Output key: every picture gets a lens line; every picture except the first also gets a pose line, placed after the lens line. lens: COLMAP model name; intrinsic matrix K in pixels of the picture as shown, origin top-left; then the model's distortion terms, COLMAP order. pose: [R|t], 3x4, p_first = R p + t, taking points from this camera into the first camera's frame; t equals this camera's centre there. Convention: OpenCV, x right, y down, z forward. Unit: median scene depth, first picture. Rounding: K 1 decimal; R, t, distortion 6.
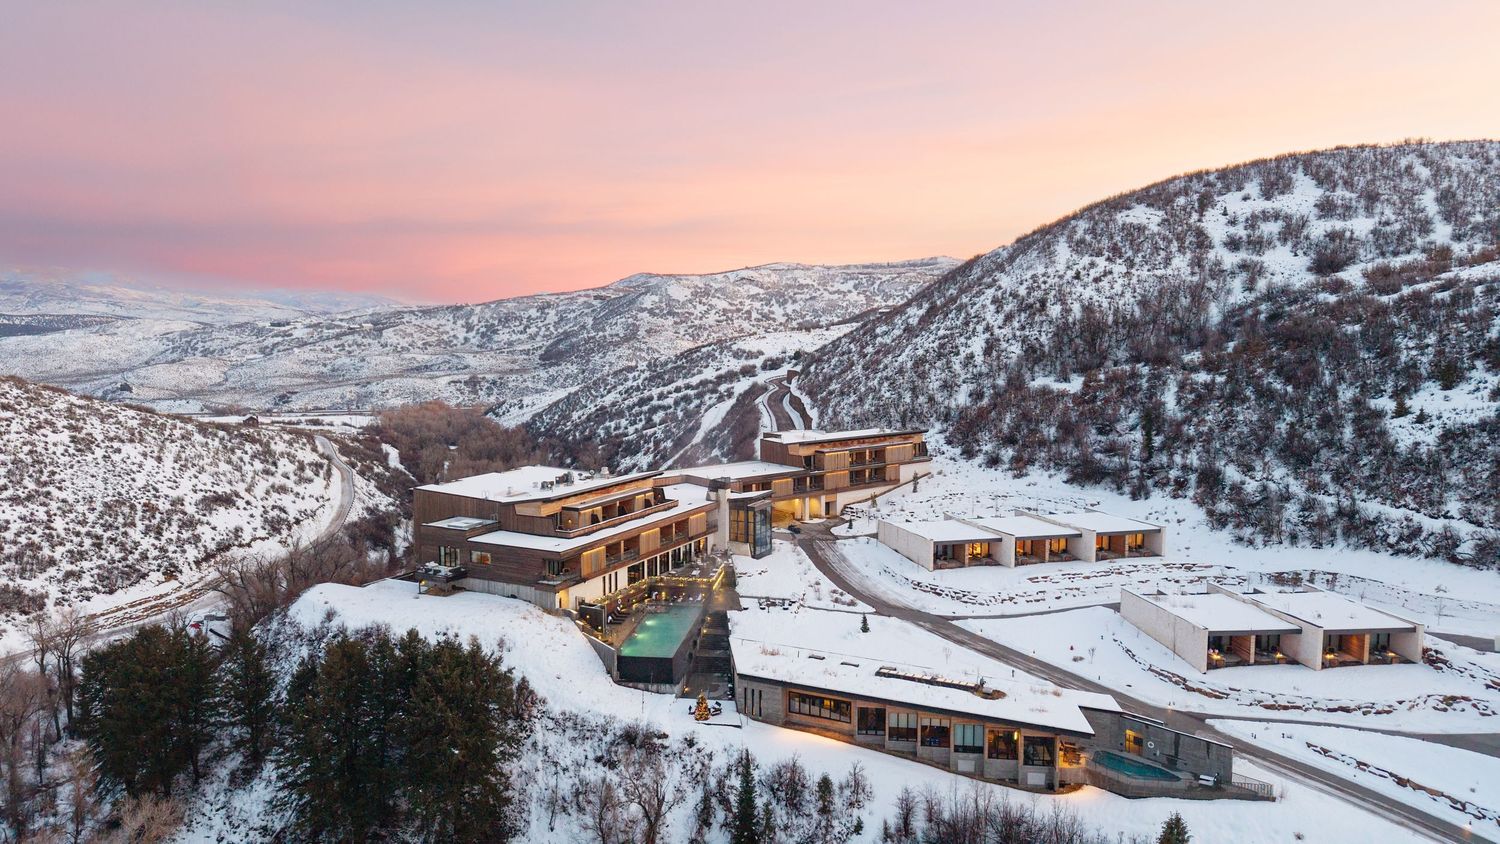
lens RADIAL K [[1098.7, 0, 750.6], [0, 1098.7, 428.6], [0, 0, 1]] dist [0.013446, -0.013971]
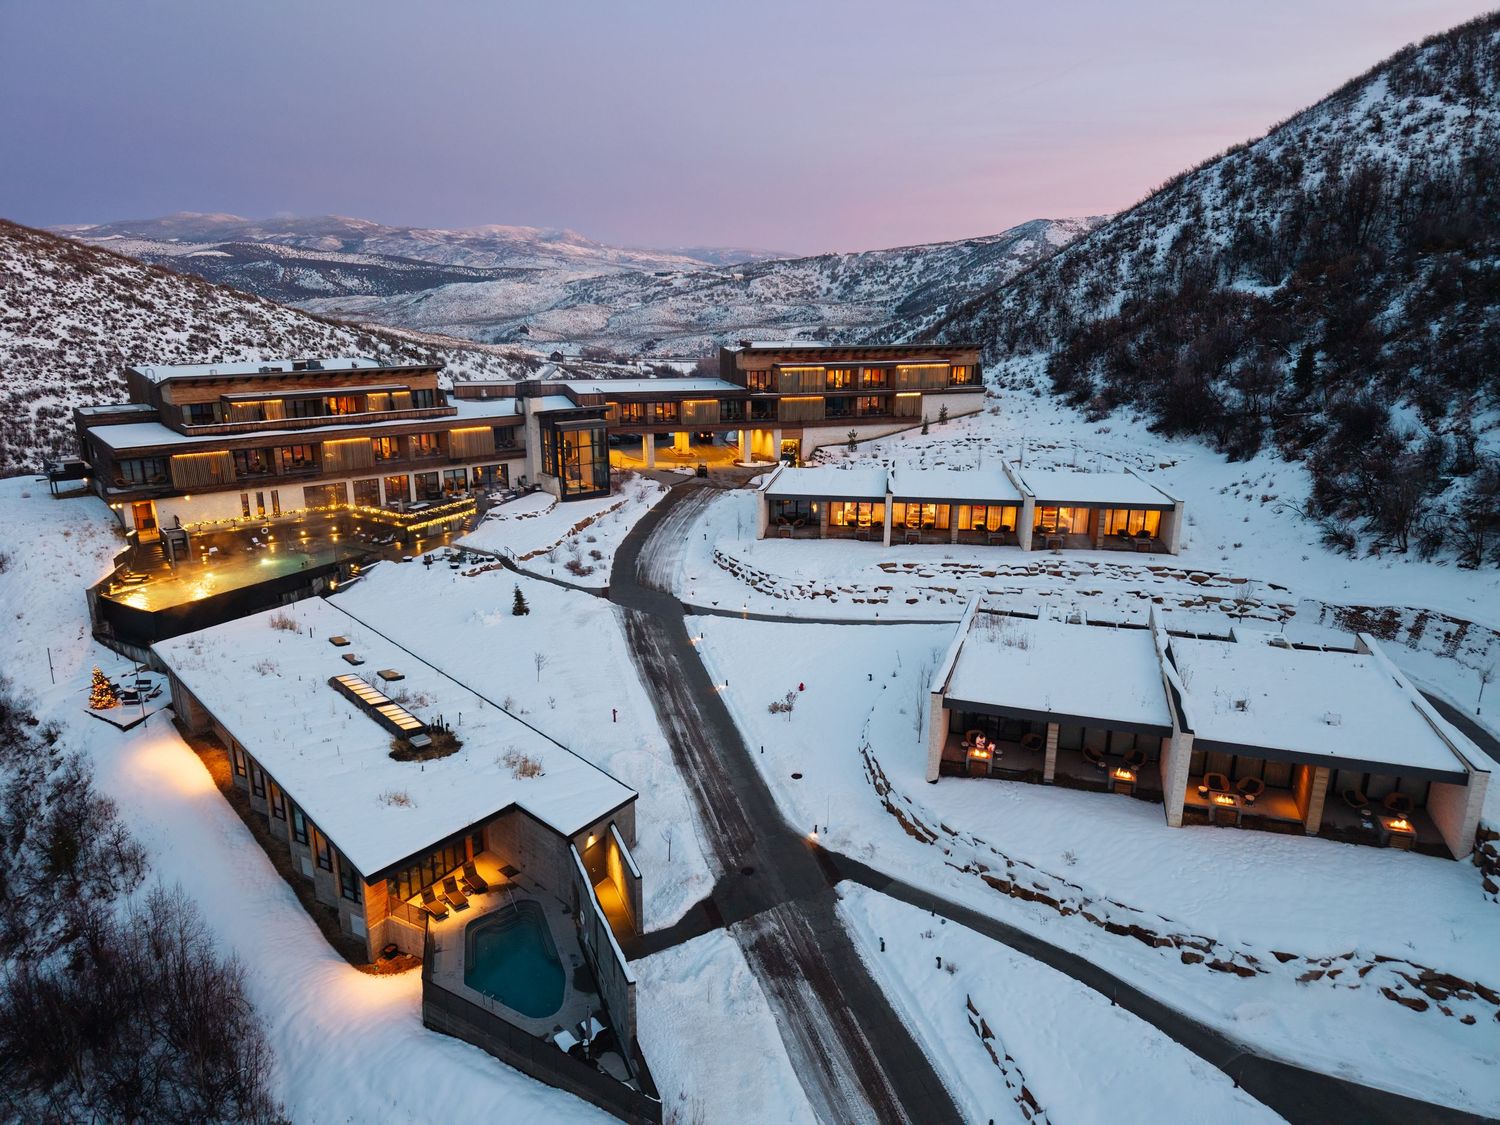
lens RADIAL K [[1072.9, 0, 744.9], [0, 1072.9, 558.2], [0, 0, 1]] dist [0.042704, -0.041567]
pose [[0.913461, 0.107128, -0.392571, 0.077243], [-0.048784, 0.986596, 0.155716, 0.008768], [0.403991, -0.123090, 0.906444, 0.084088]]
